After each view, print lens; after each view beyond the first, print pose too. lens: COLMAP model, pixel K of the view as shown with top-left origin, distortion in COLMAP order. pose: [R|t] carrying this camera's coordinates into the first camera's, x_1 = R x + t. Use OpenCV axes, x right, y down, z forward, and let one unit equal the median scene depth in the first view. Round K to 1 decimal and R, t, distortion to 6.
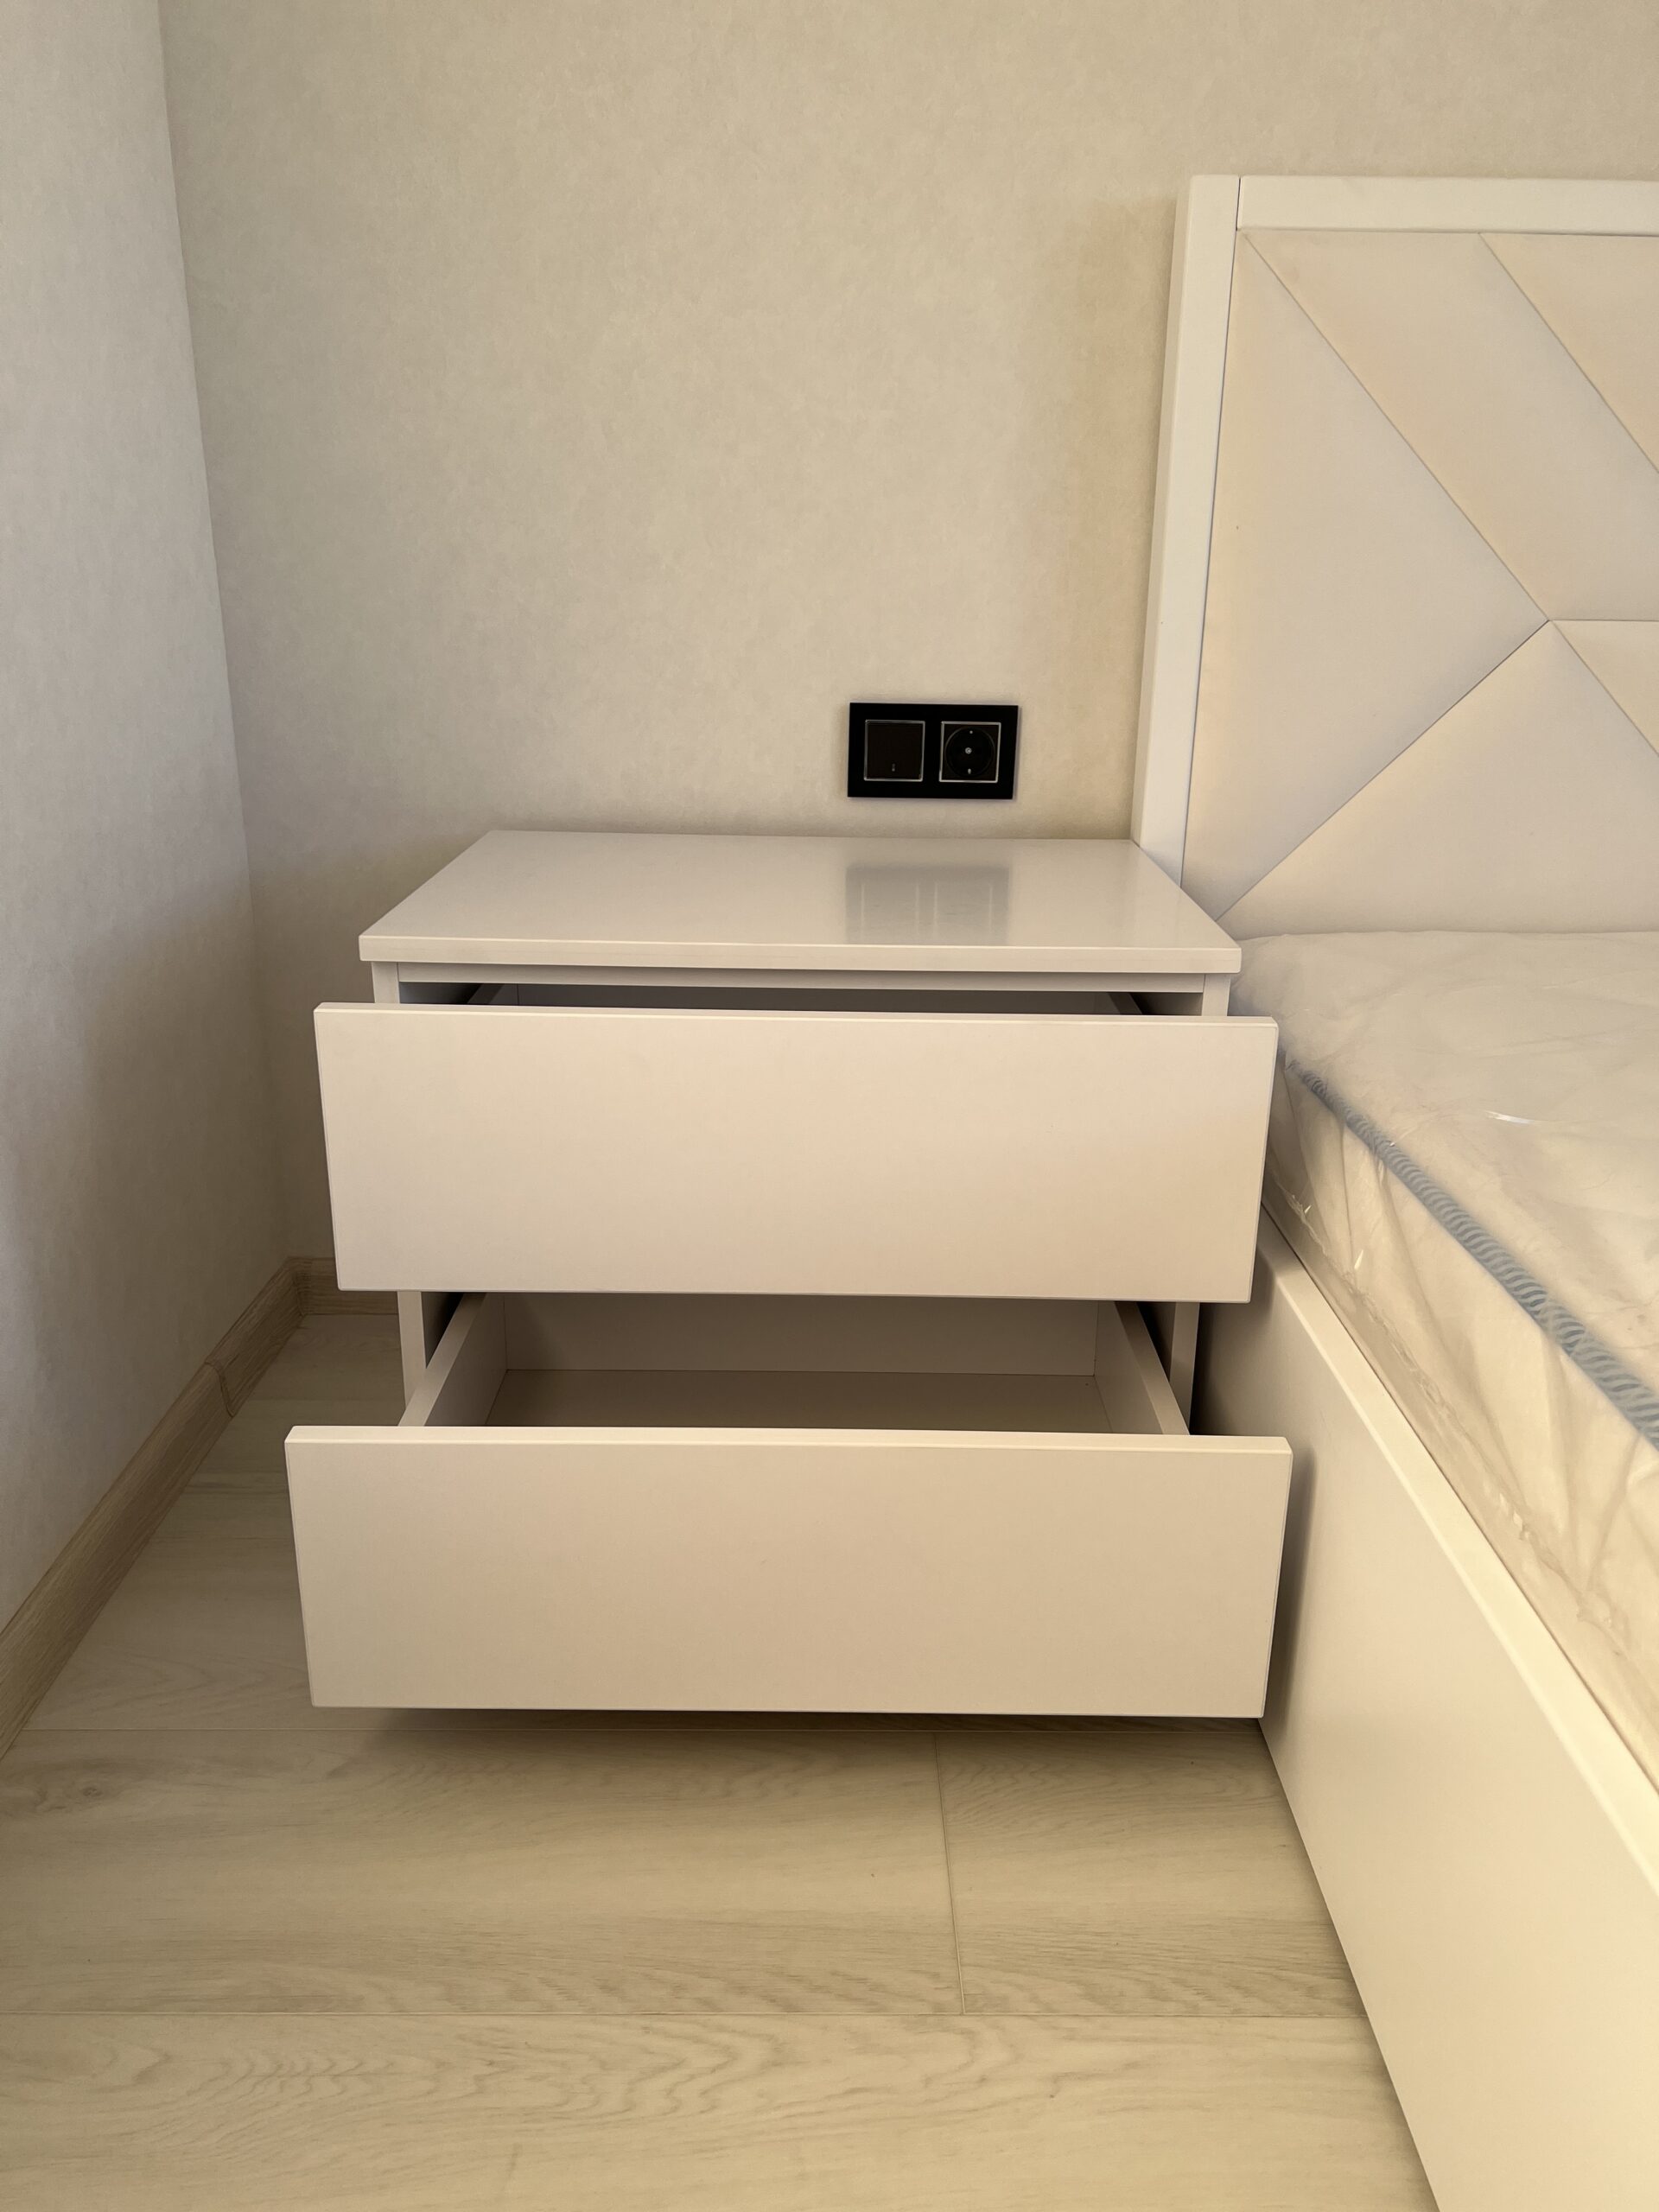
lens RADIAL K [[1647.6, 0, 841.0], [0, 1647.6, 1125.4], [0, 0, 1]] dist [0.040881, -0.051673]
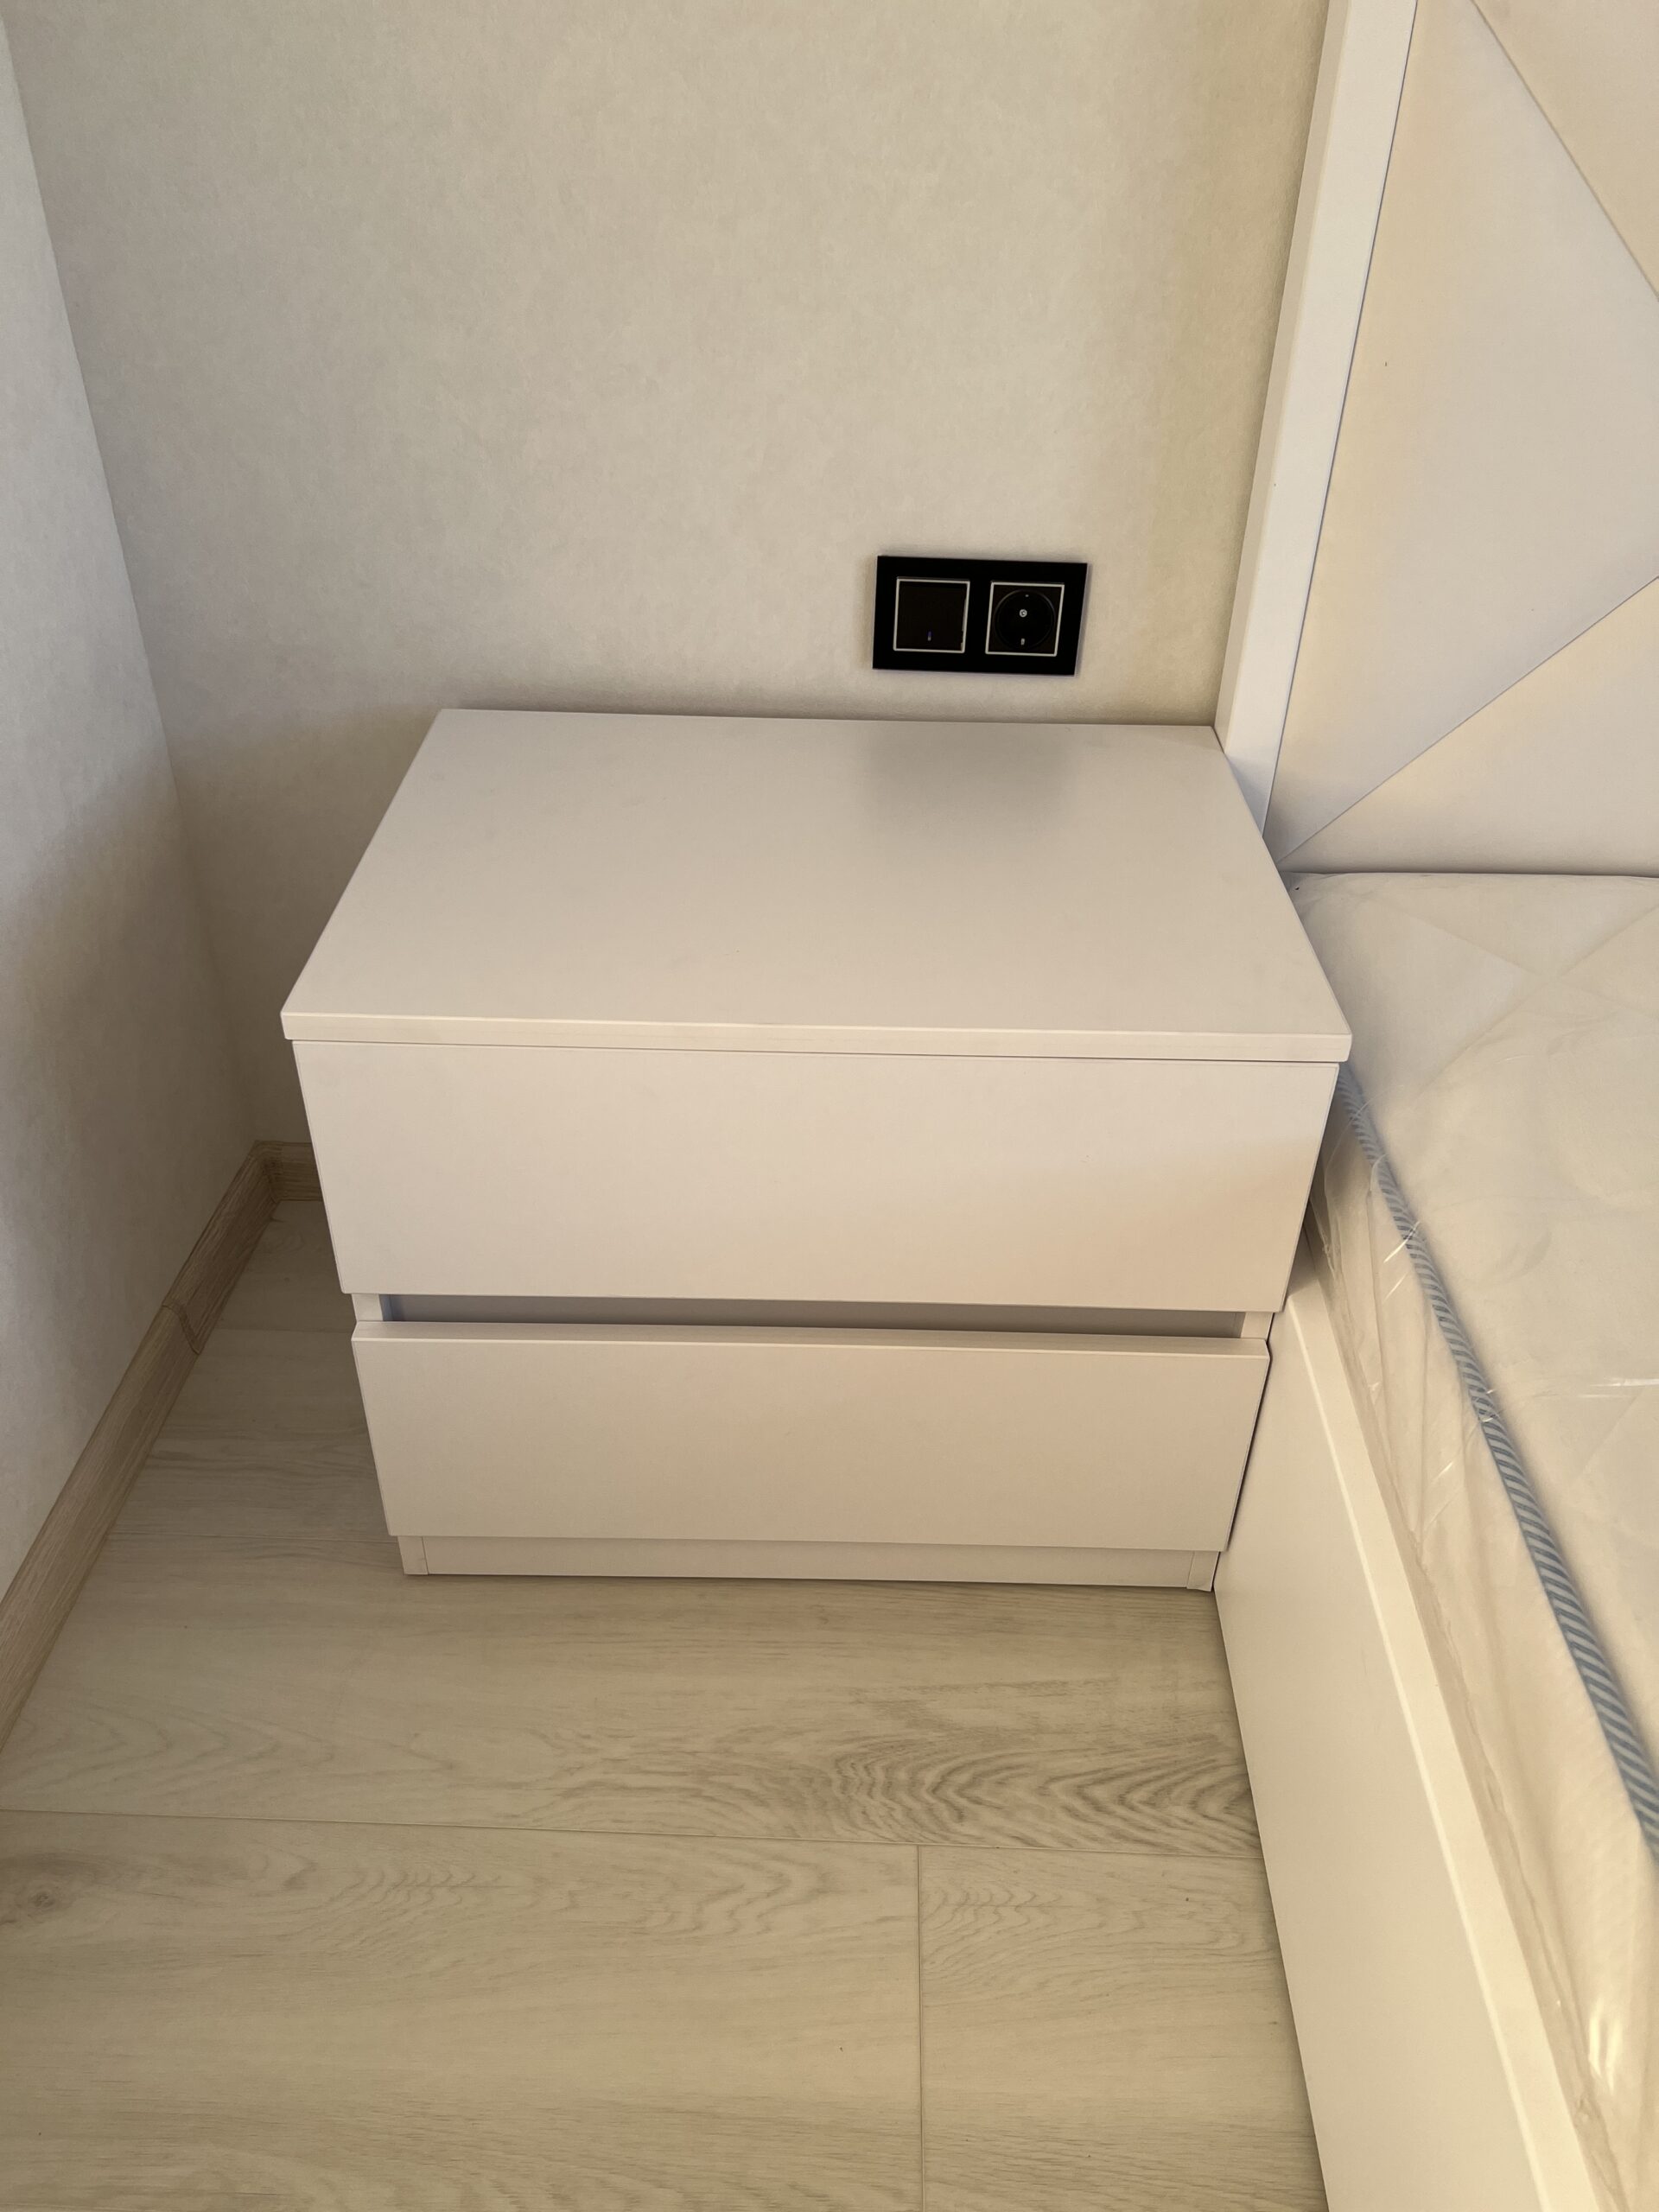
lens RADIAL K [[1647.6, 0, 841.0], [0, 1647.6, 1125.4], [0, 0, 1]] dist [0.040881, -0.051673]
pose [[0.999074, 0.030850, -0.029990, 0.021155], [-0.021113, 0.958875, 0.283043, -0.227277], [0.037488, -0.282147, 0.958638, 0.153934]]
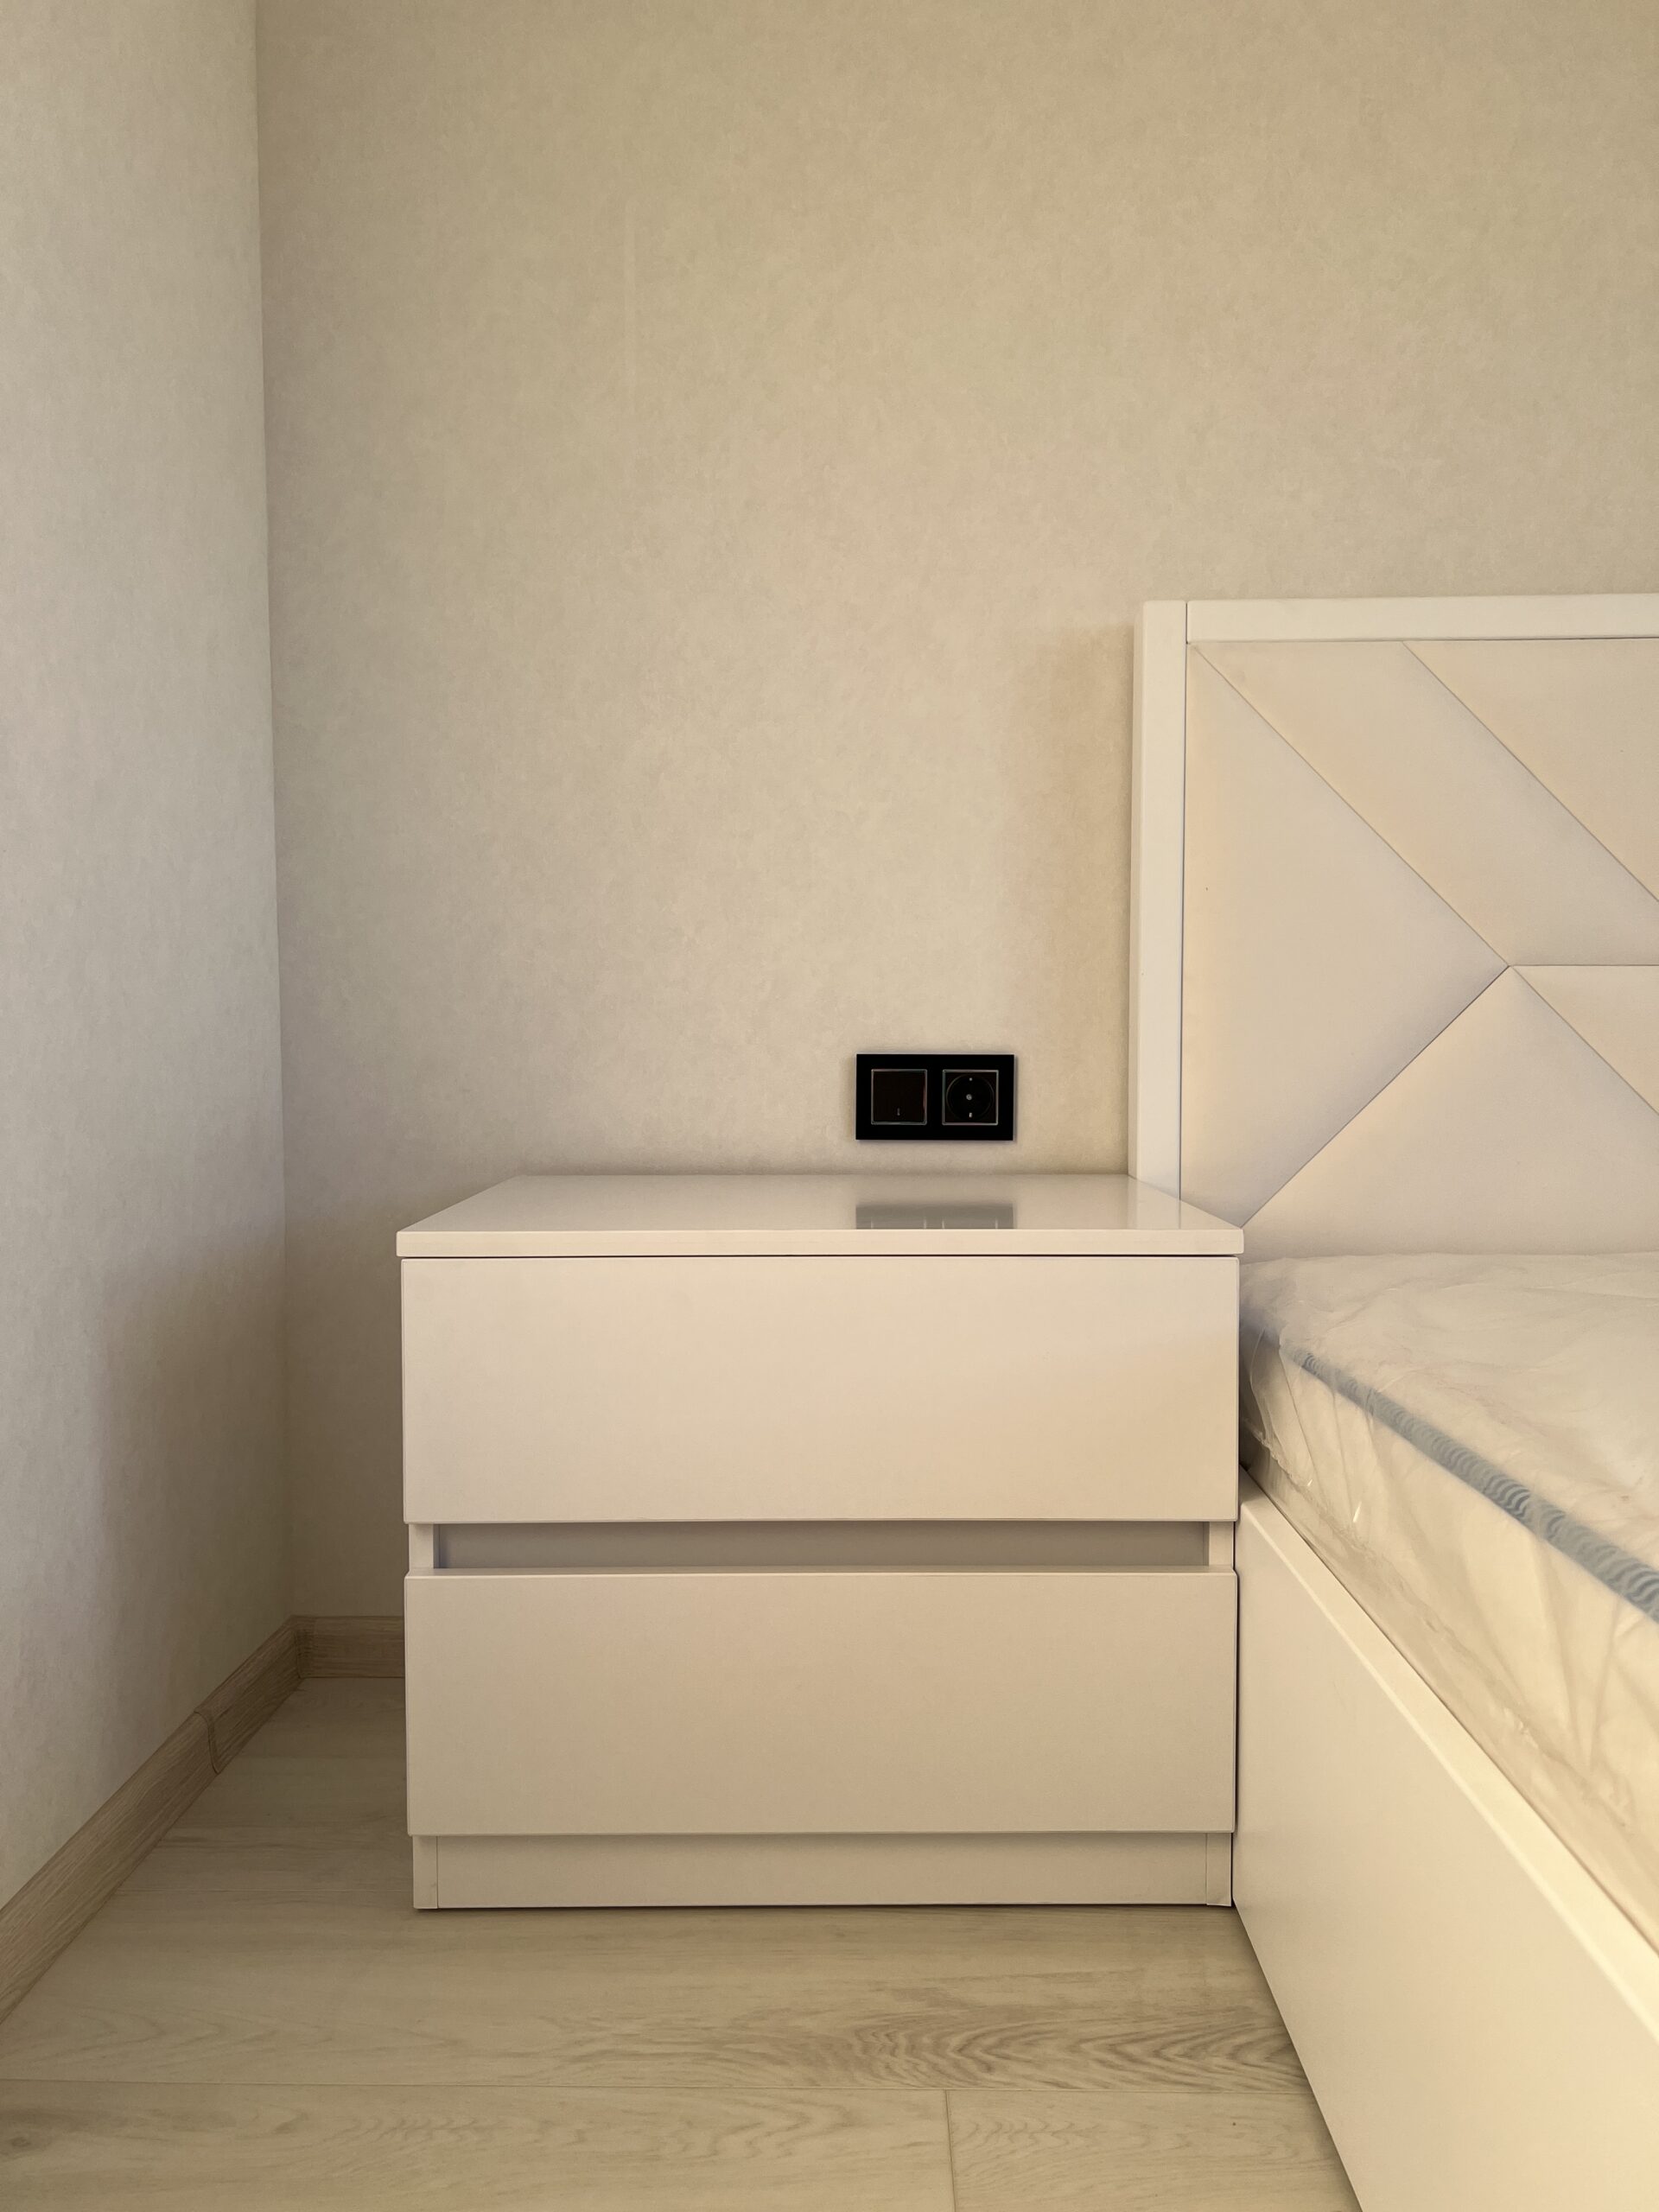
lens RADIAL K [[1647.6, 0, 841.0], [0, 1647.6, 1125.4], [0, 0, 1]] dist [0.040881, -0.051673]
pose [[0.999489, -0.016015, -0.027679, 0.024905], [0.007845, 0.961900, -0.273289, 0.082636], [0.031001, 0.272933, 0.961534, -0.011069]]
